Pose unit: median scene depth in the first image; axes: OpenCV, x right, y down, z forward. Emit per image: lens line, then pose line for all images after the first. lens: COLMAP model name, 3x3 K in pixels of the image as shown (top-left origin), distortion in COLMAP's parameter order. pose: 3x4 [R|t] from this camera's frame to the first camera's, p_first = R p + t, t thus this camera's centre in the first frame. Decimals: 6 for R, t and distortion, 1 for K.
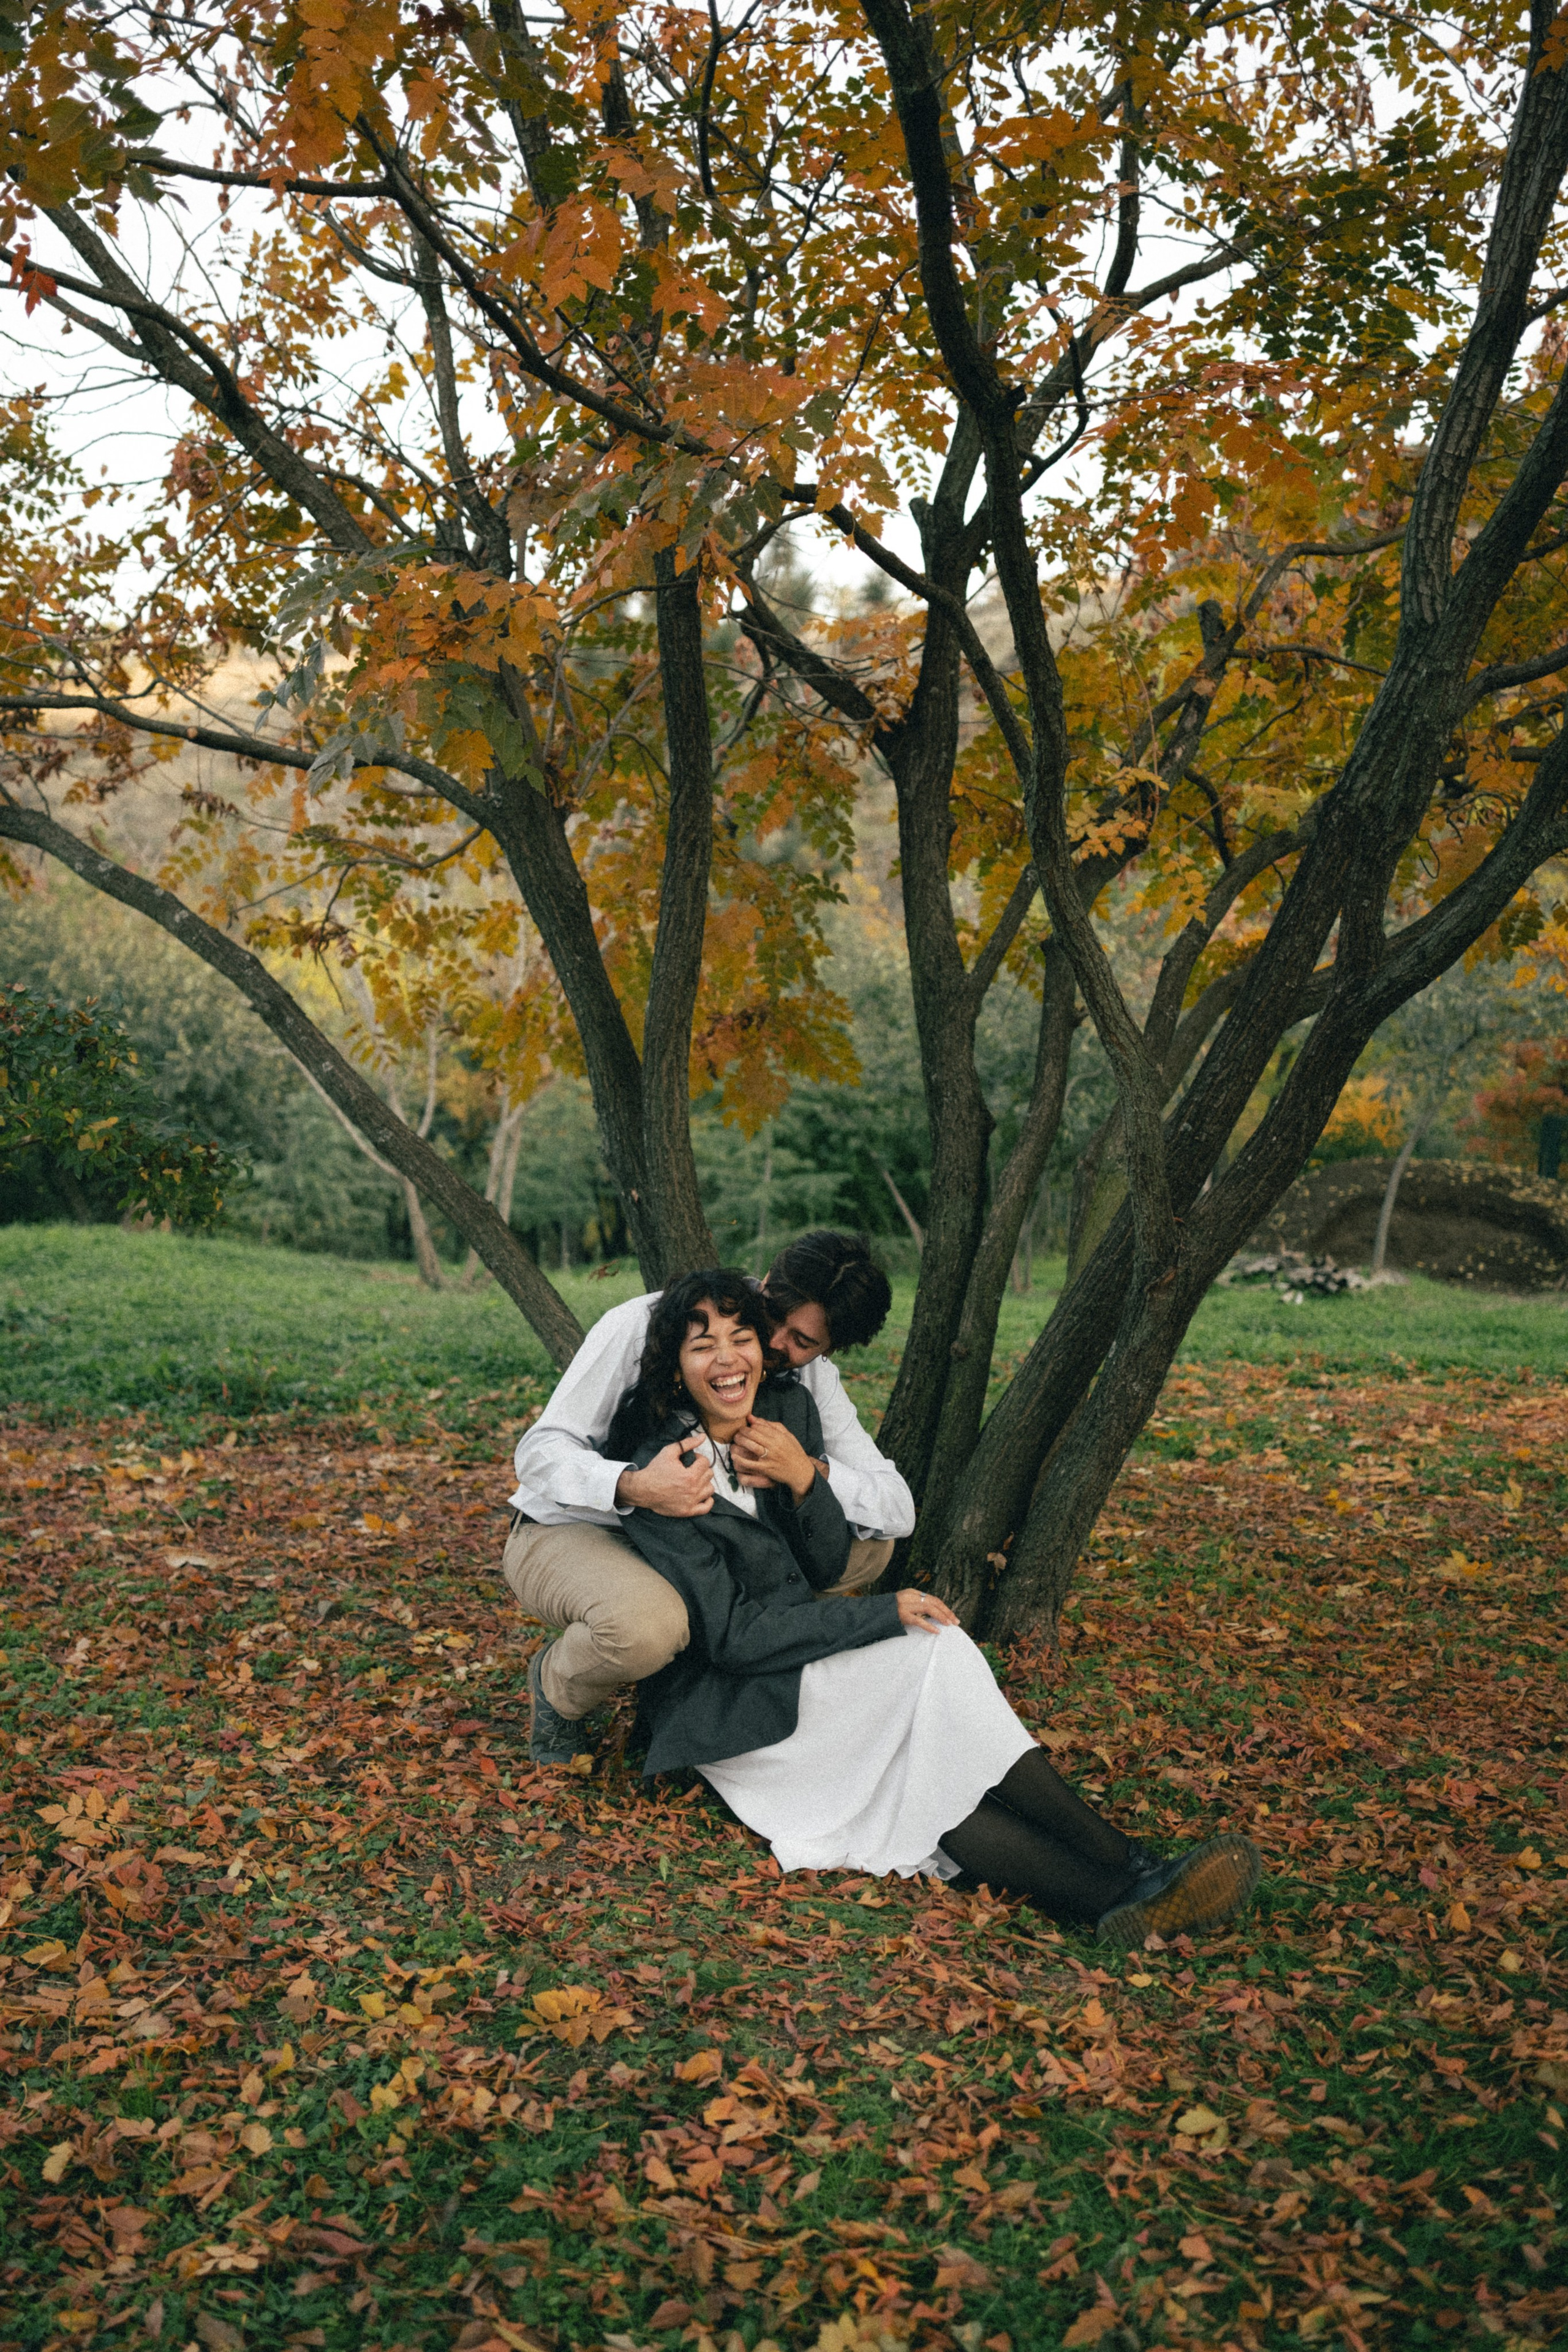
lens RADIAL K [[2371.0, 0, 784.0], [0, 2371.0, 1176.0], [0, 0, 1]] dist [-0.005136, -0.002972]
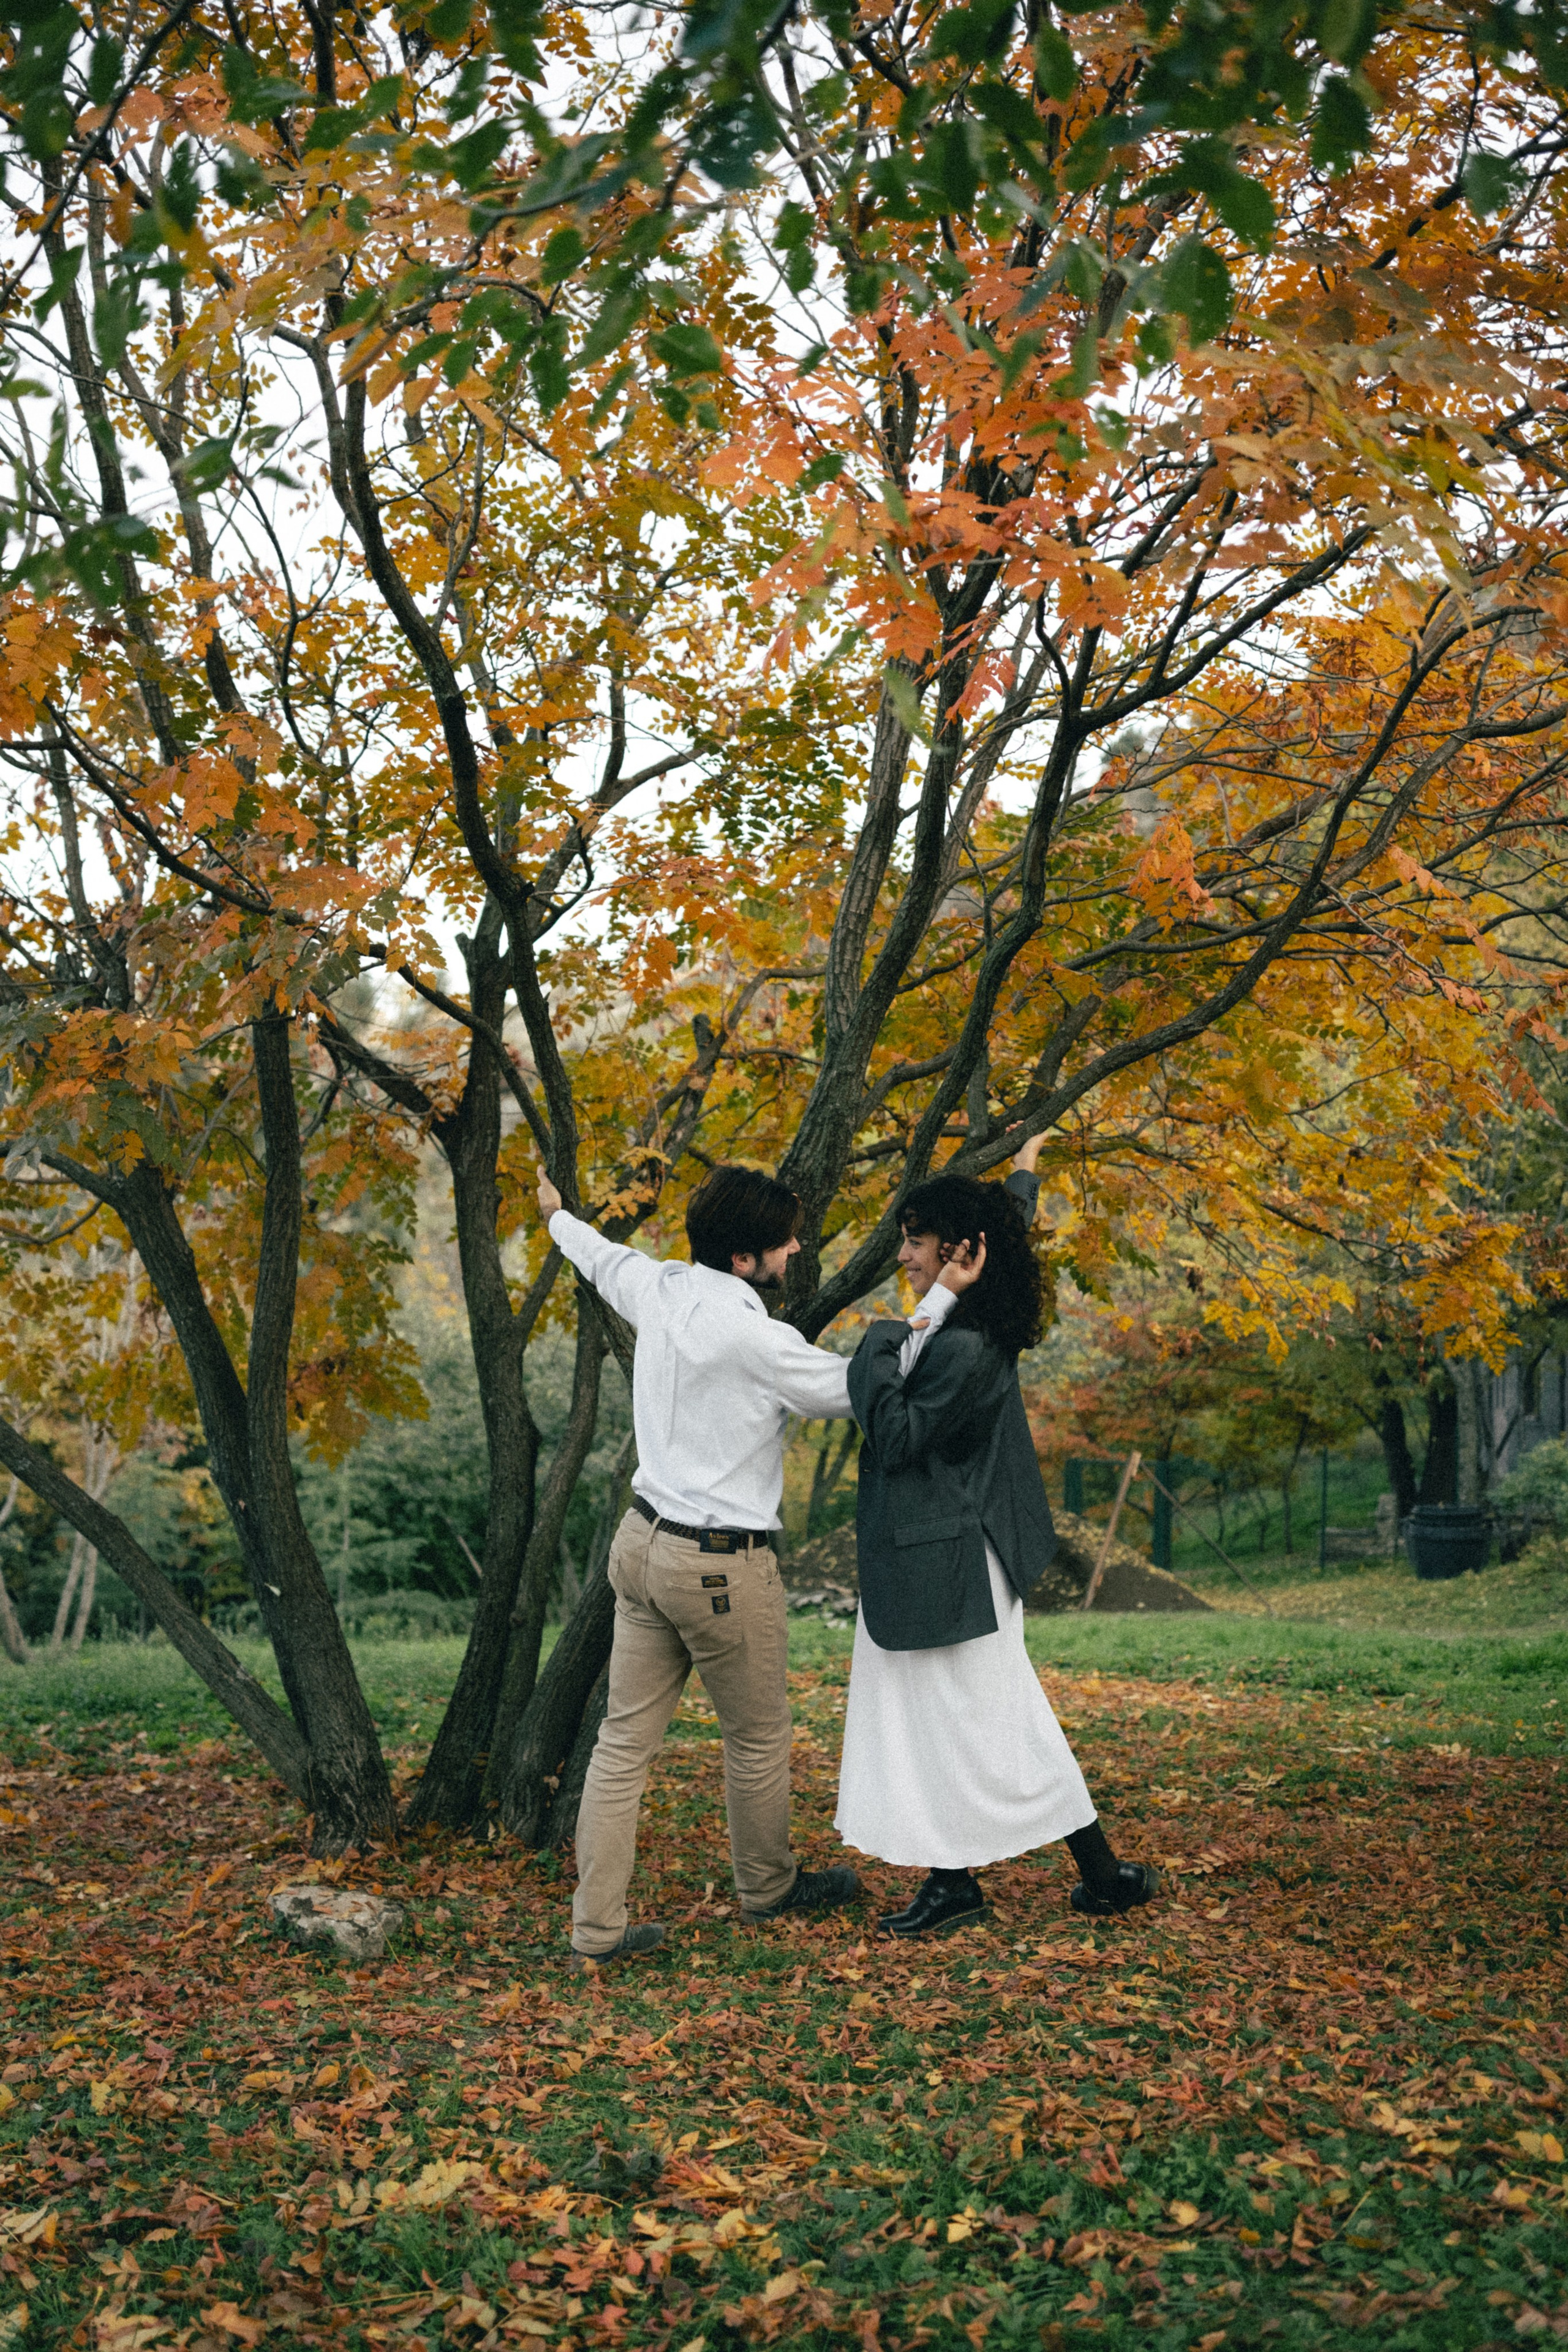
lens RADIAL K [[2357.6, 0, 783.6], [0, 2357.6, 1266.5], [0, 0, 1]] dist [0.013127, 0.003963]
pose [[0.983256, -0.027298, 0.180173, -0.004499], [0.049328, 0.991674, -0.118953, 0.039292], [-0.175425, 0.125849, 0.976416, -0.206022]]
